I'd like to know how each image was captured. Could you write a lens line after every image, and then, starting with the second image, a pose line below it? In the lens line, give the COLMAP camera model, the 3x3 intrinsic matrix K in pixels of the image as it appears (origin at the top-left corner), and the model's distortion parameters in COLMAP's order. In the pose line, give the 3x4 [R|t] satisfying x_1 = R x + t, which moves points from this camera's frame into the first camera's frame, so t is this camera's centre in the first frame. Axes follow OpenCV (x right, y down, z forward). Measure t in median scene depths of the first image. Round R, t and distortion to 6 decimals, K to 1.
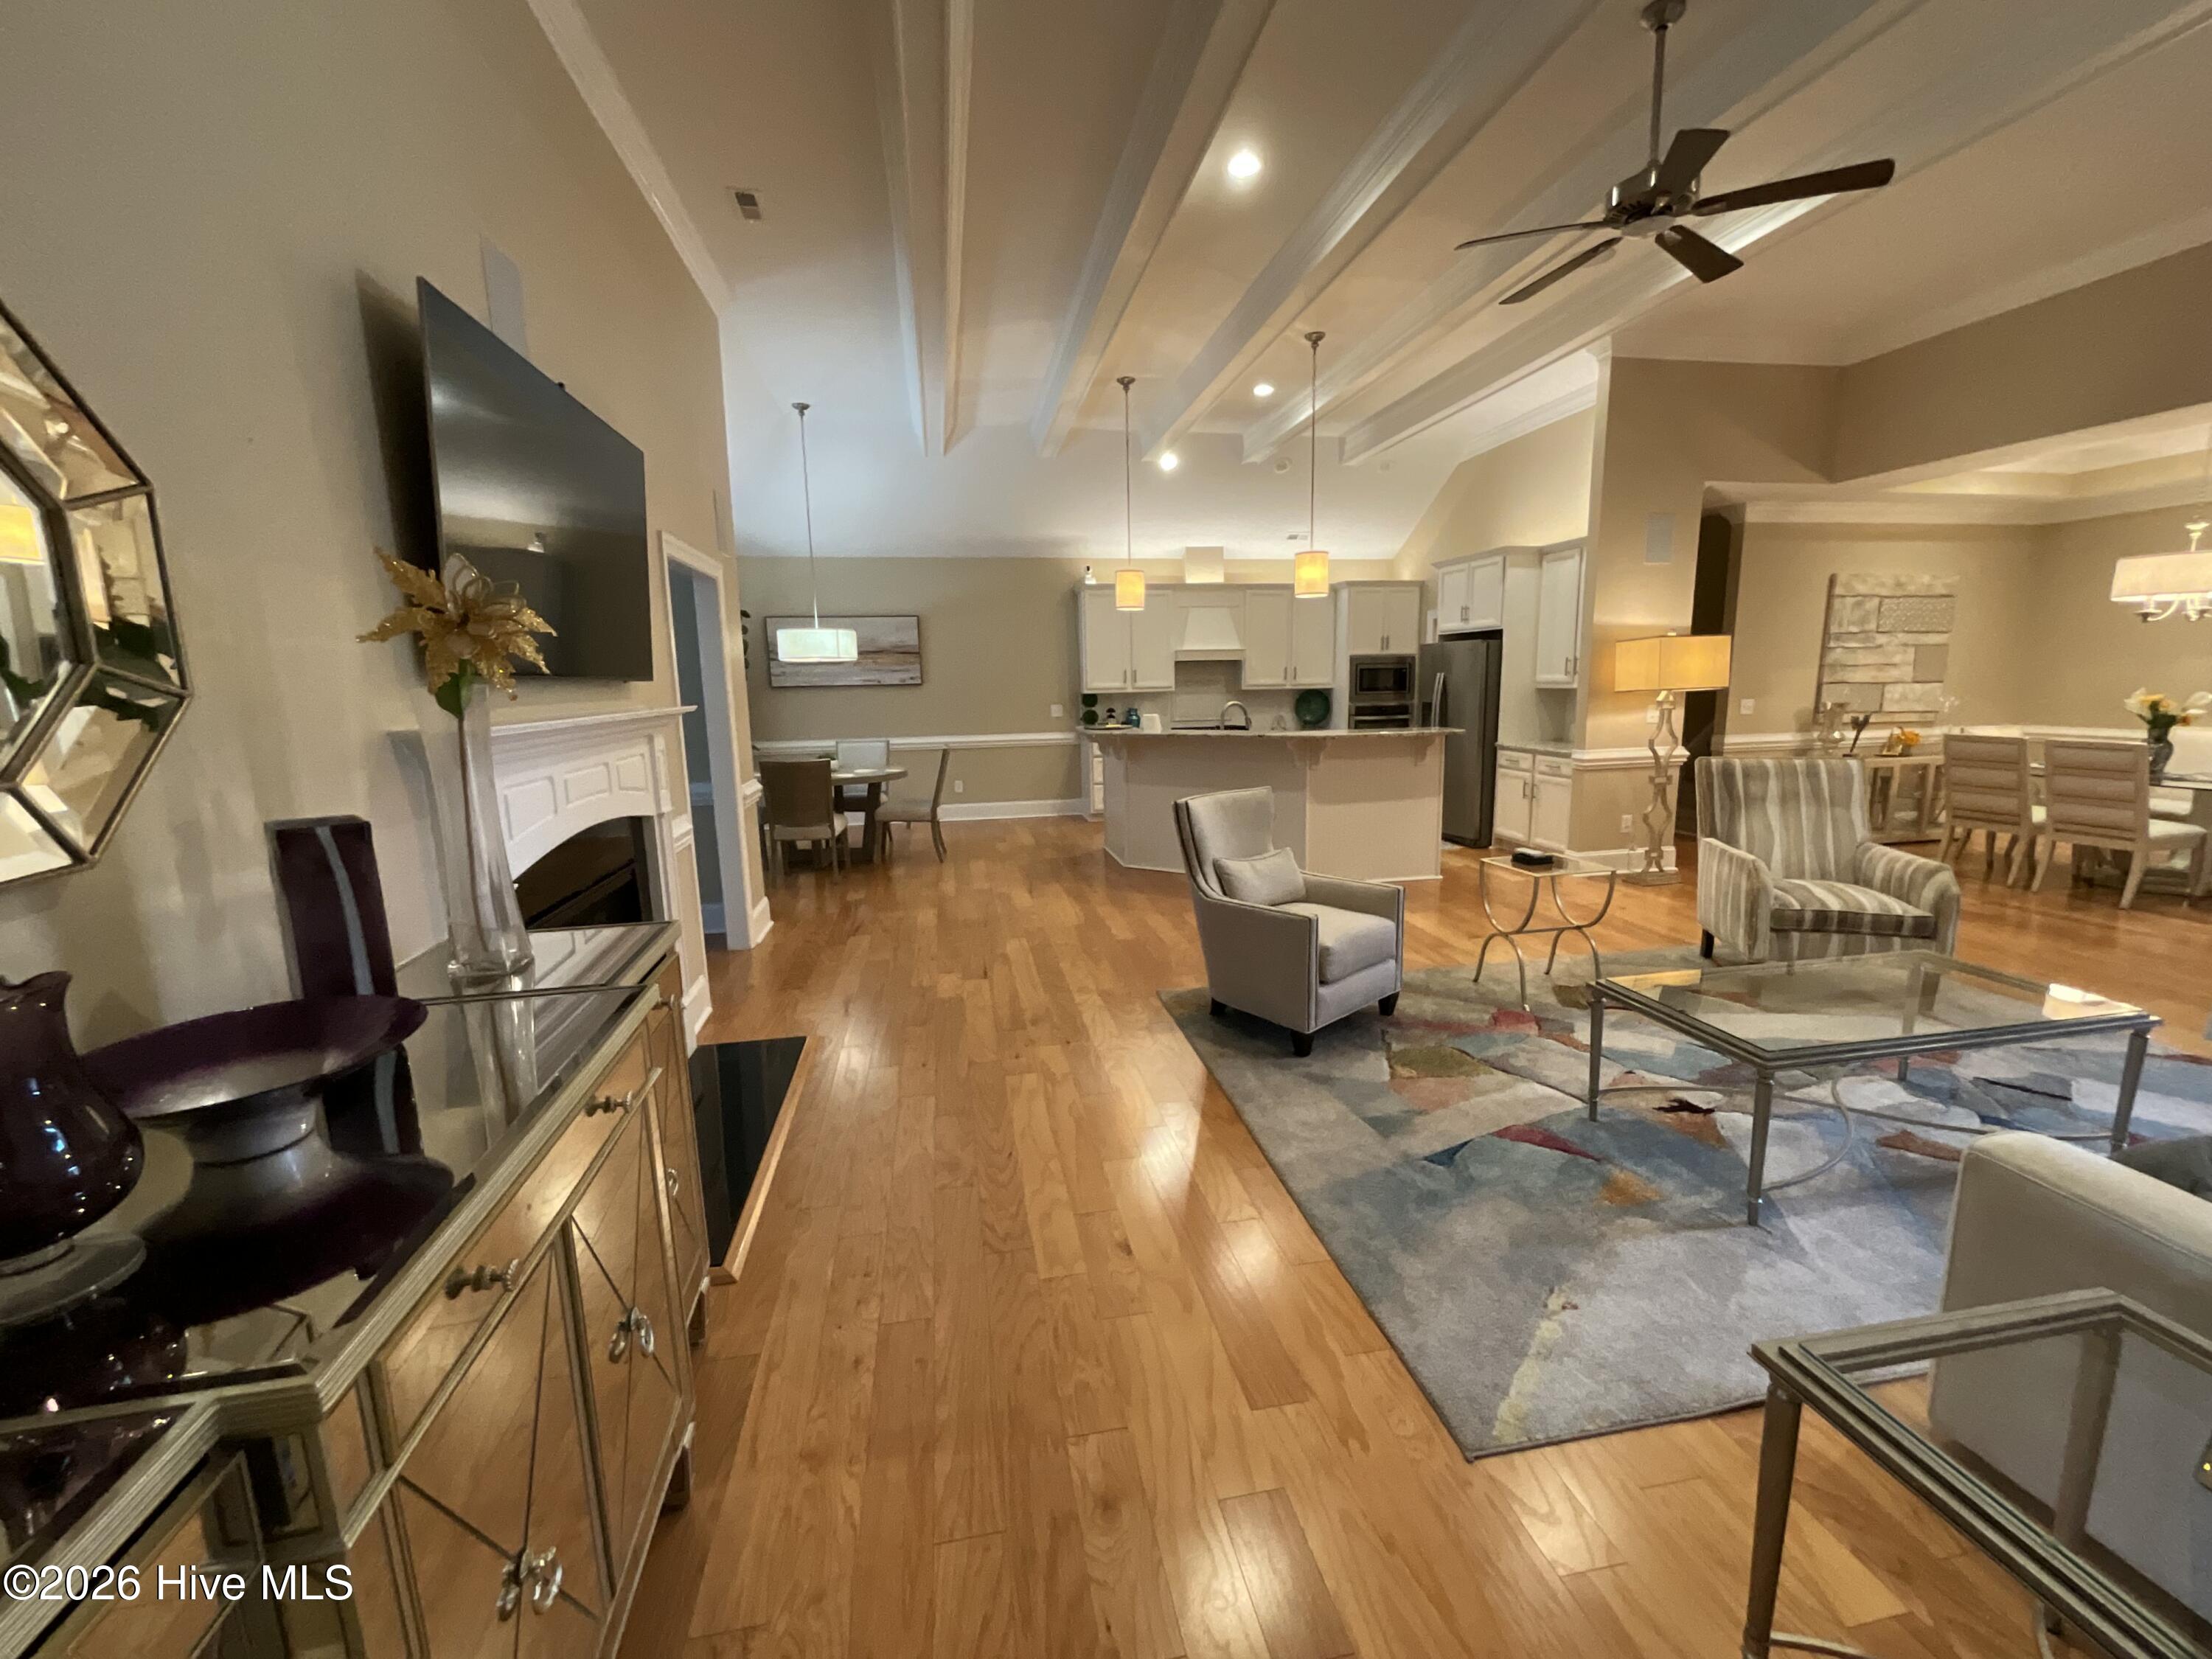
lens RADIAL K [[889.9, 0, 1102.5], [0, 889.9, 835.4], [0, 0, 1]] dist [-0.003190, -0.000875]
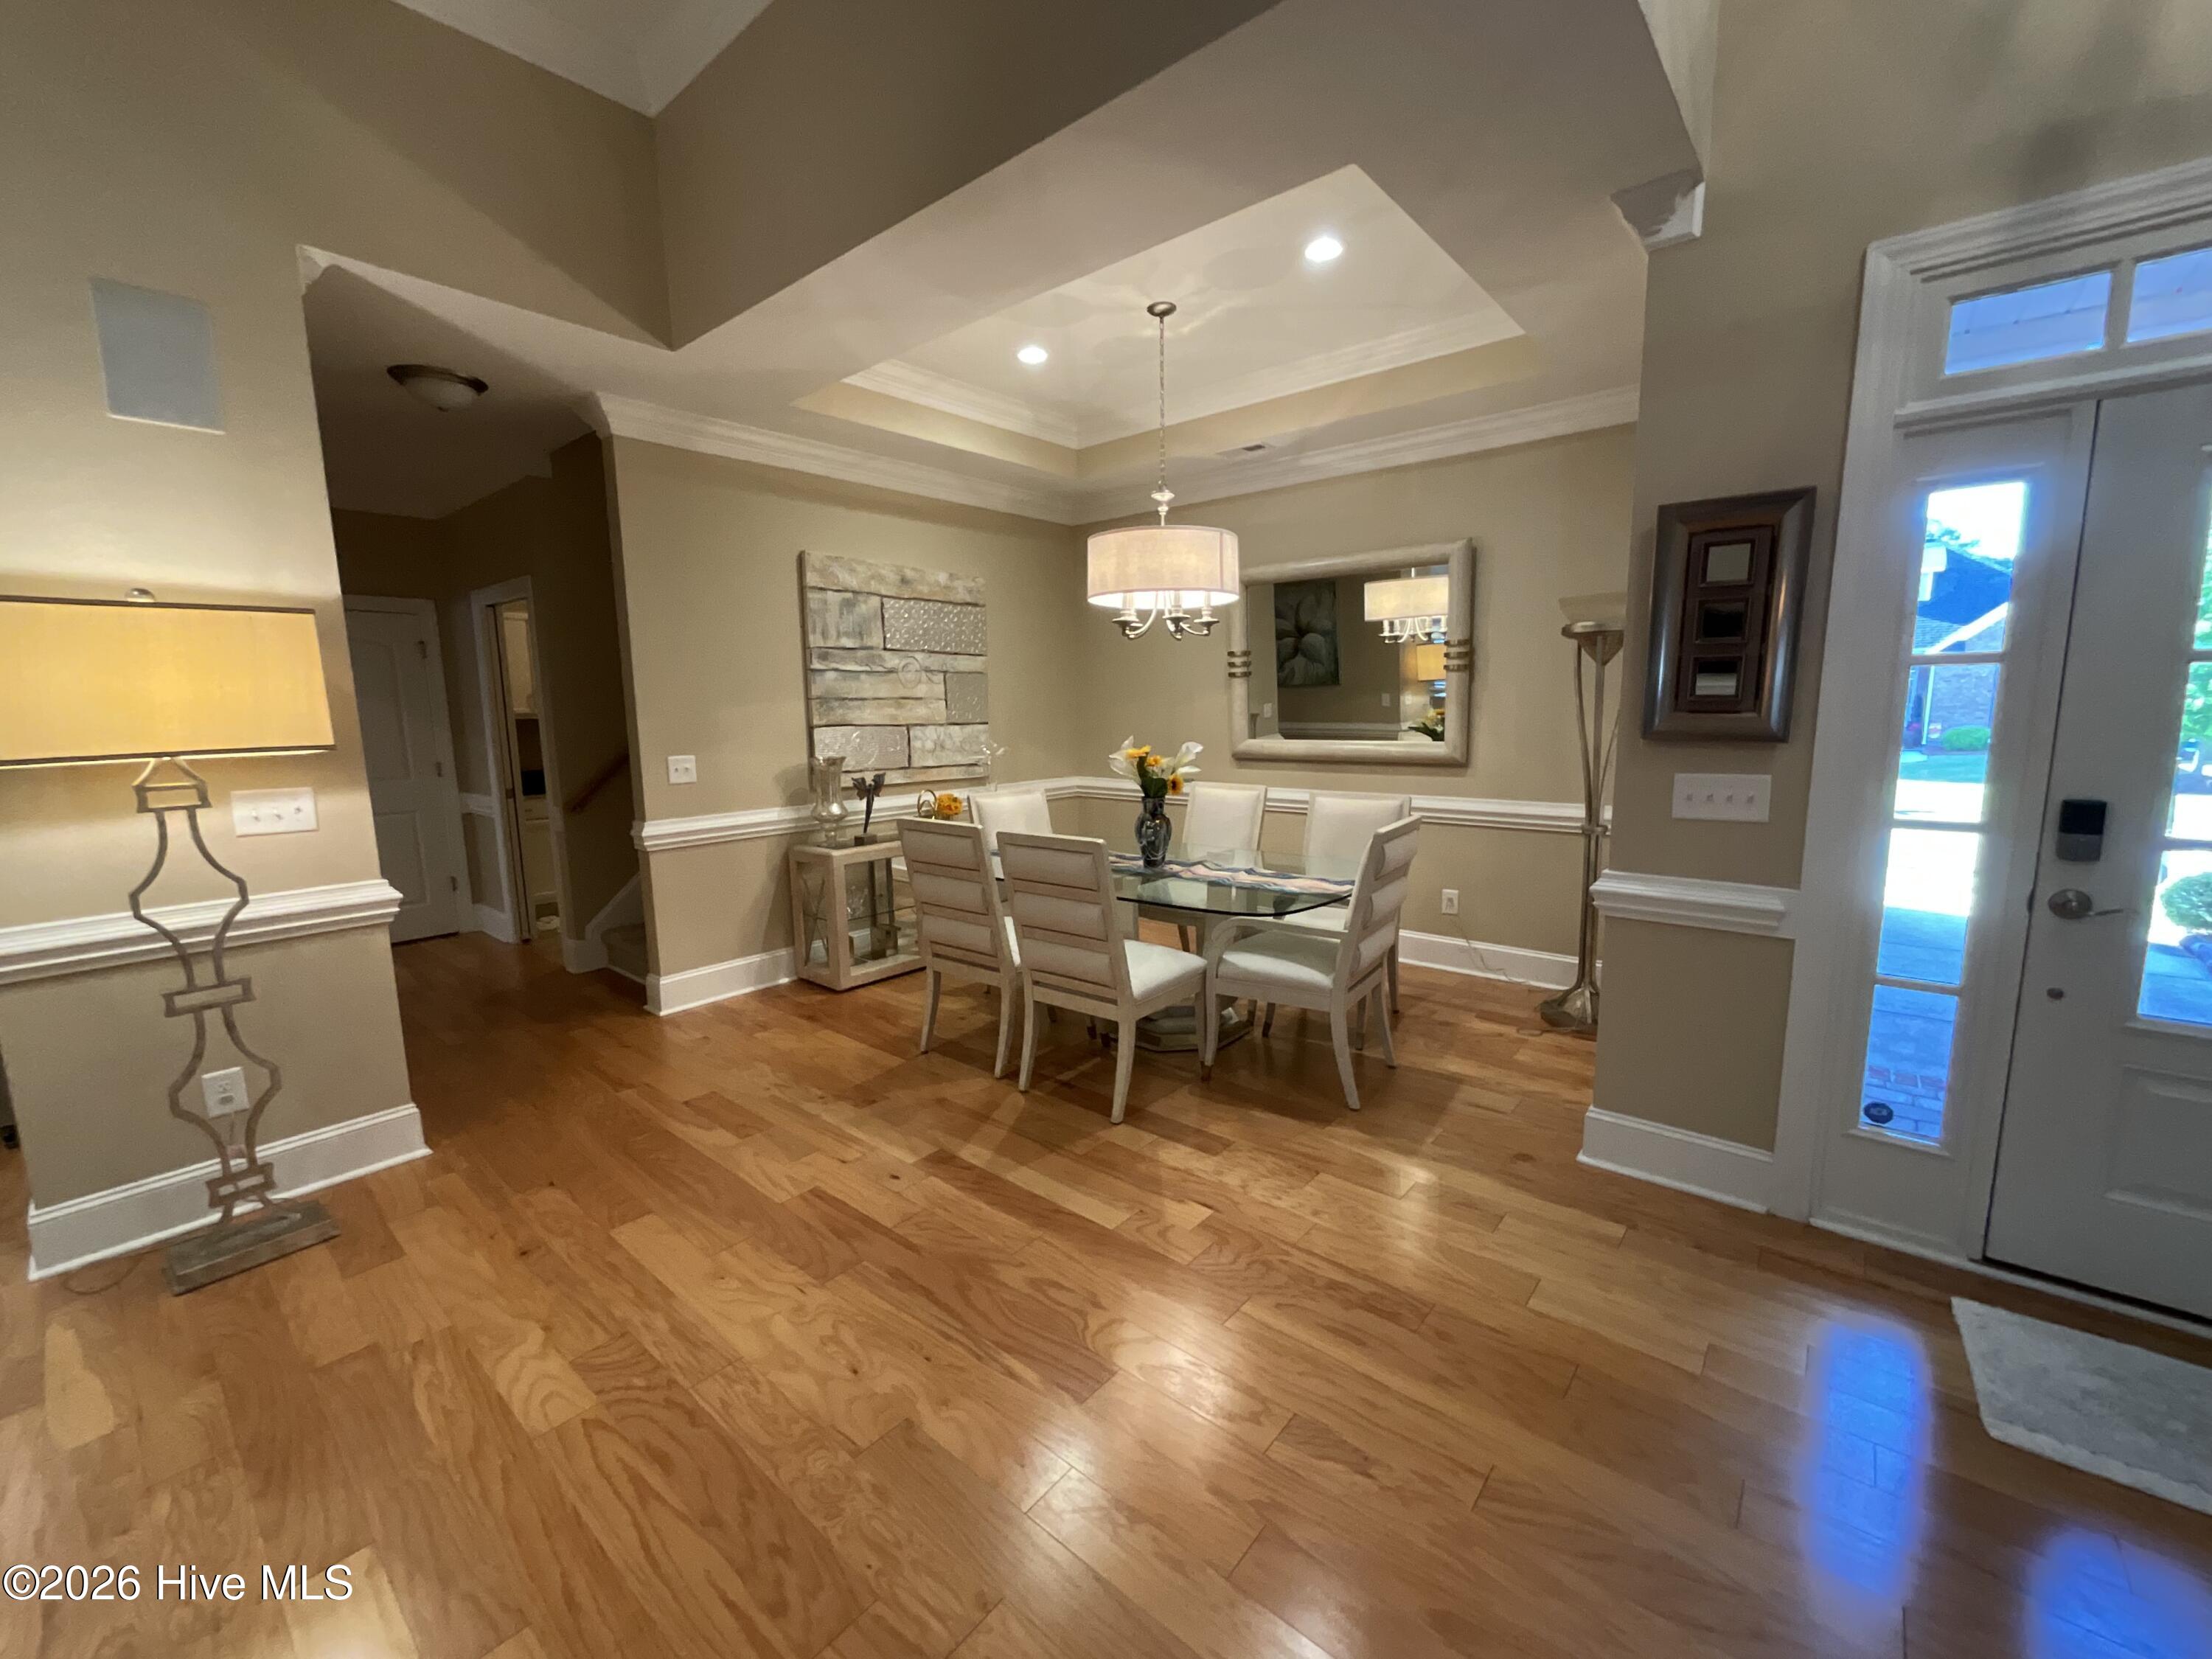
lens RADIAL K [[889.9, 0, 1102.5], [0, 889.9, 835.4], [0, 0, 1]] dist [-0.003190, -0.000875]
pose [[0.771848, -0.081287, 0.630589, 0.567941], [0.105982, 0.994367, -0.001543, -0.072484], [-0.626912, 0.068023, 0.776115, 0.390854]]
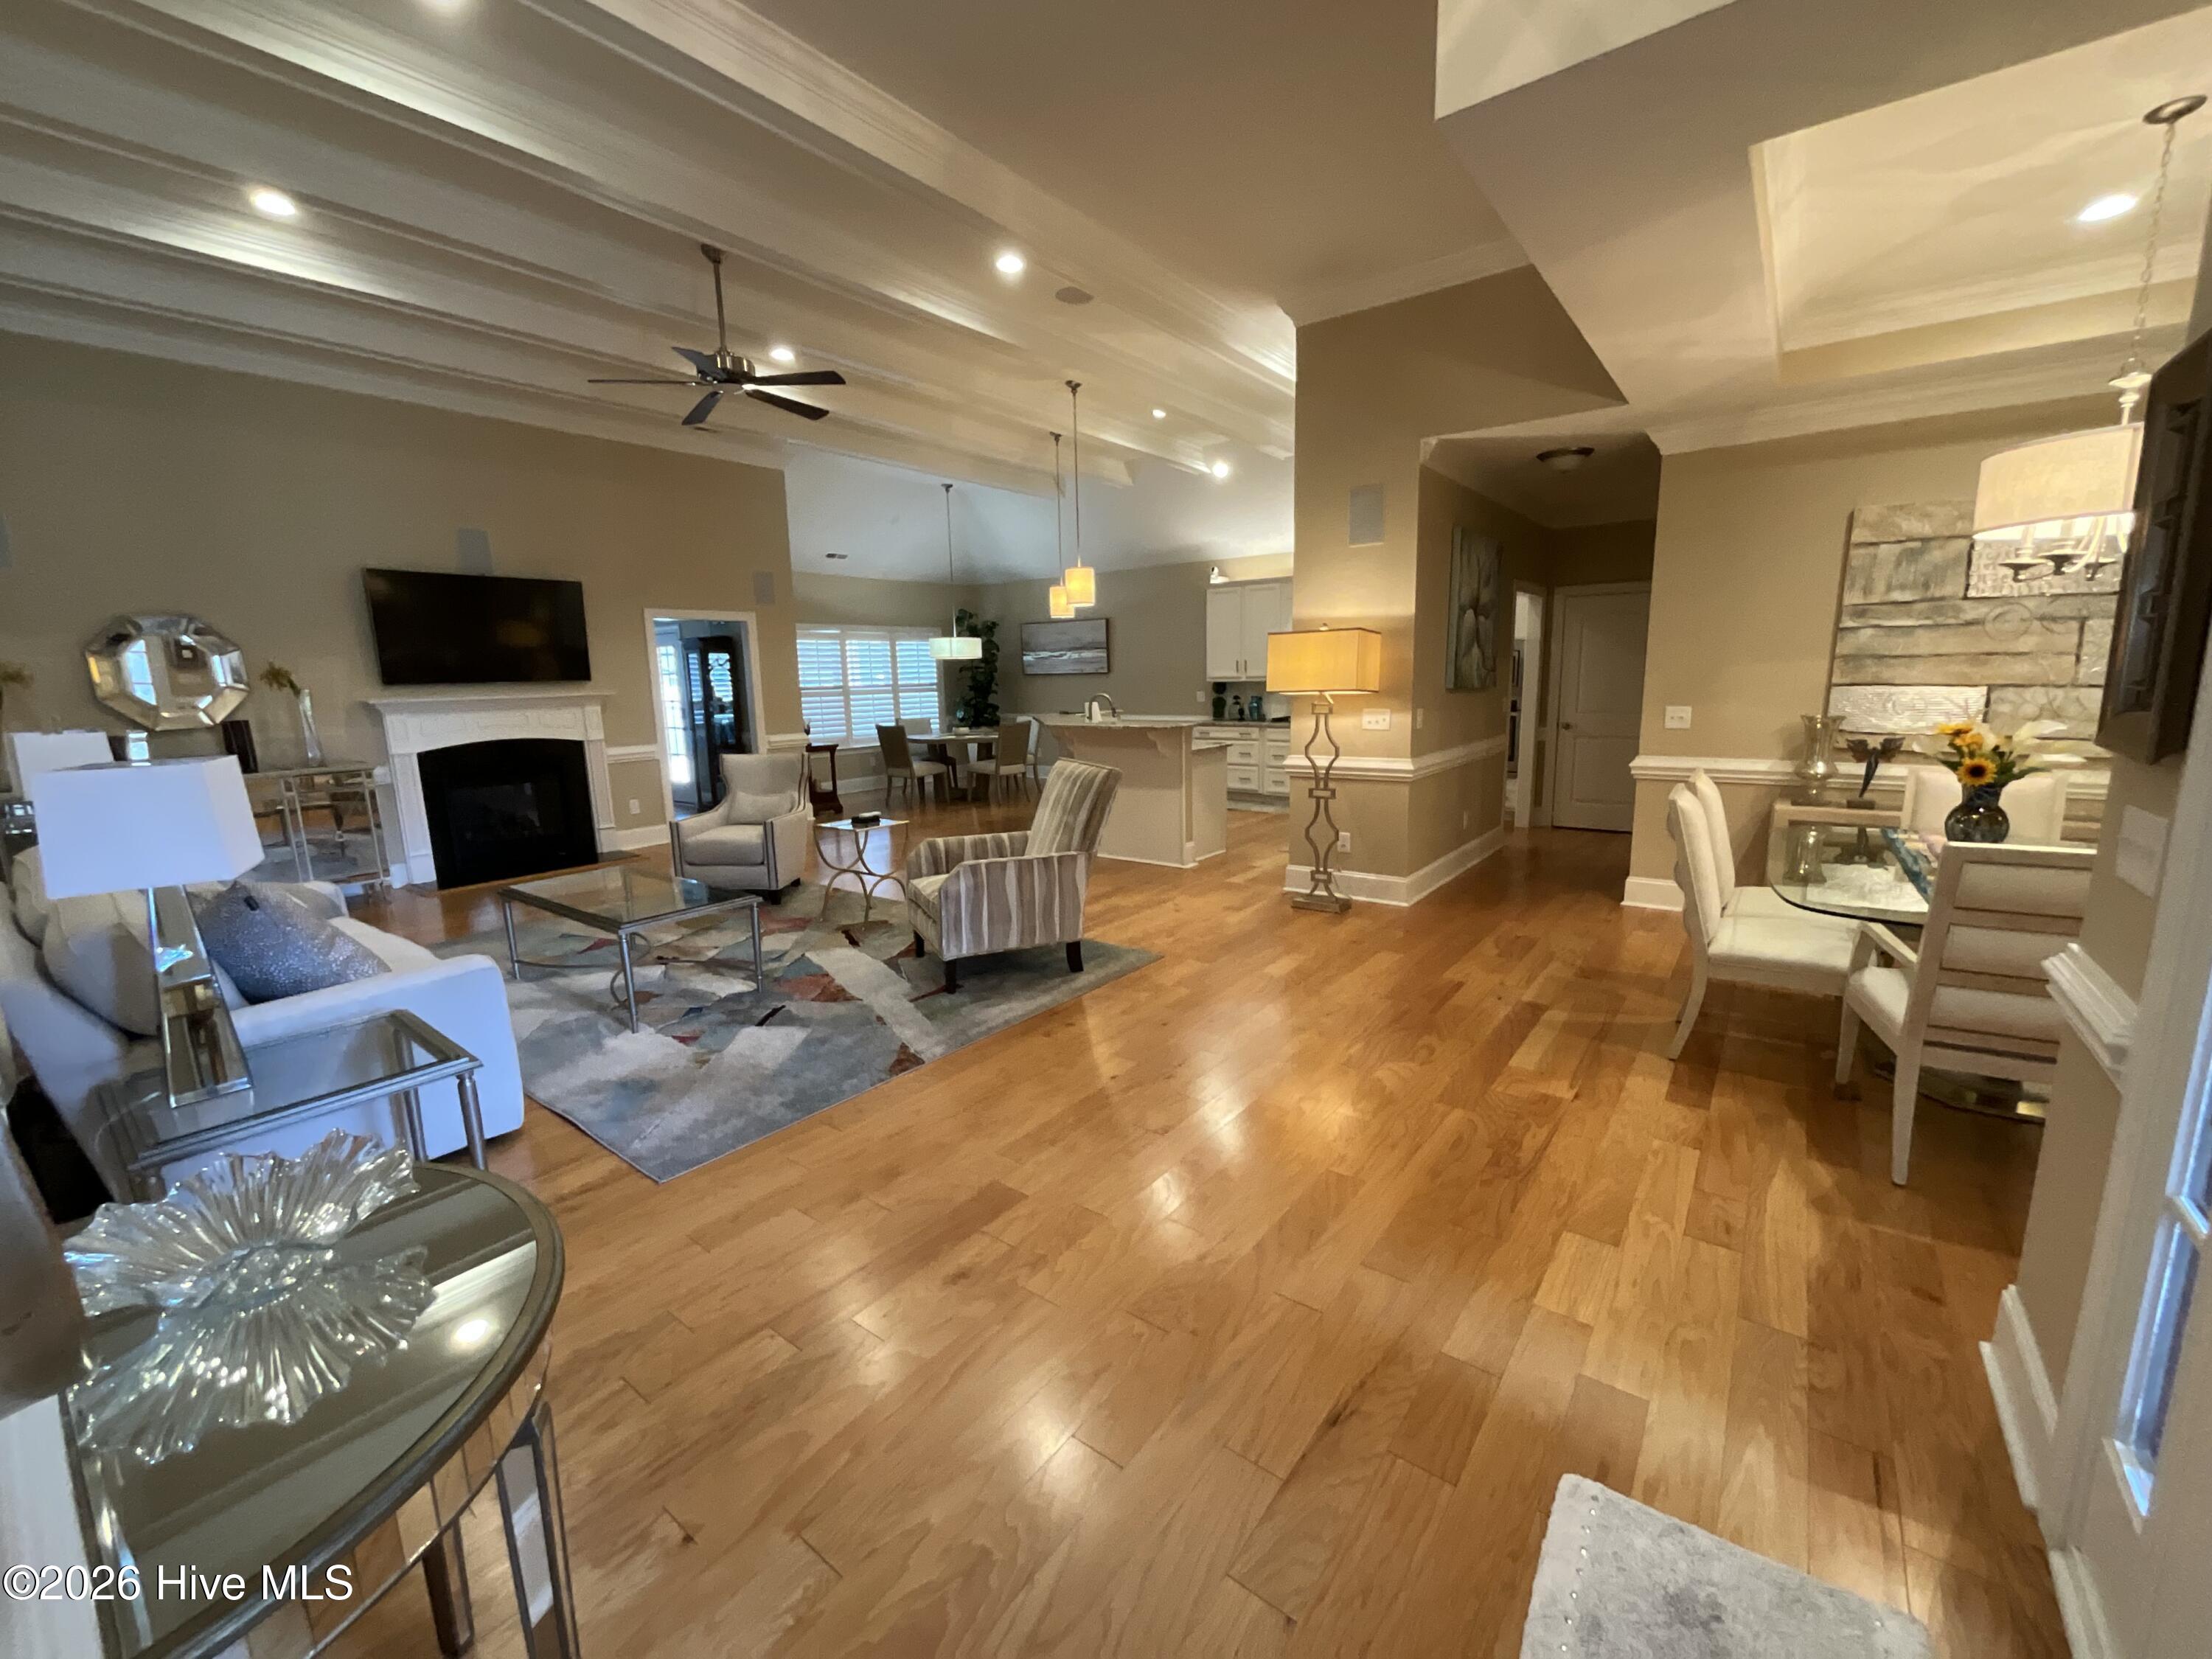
lens RADIAL K [[896.7, 0, 1110.9], [0, 896.7, 831.9], [0, 0, 1]] dist [0.002511, -0.000026]
pose [[0.674842, 0.135309, -0.725452, 0.944535], [-0.118127, 0.990177, 0.074798, -0.054766], [0.728447, 0.035219, 0.684197, 0.191068]]
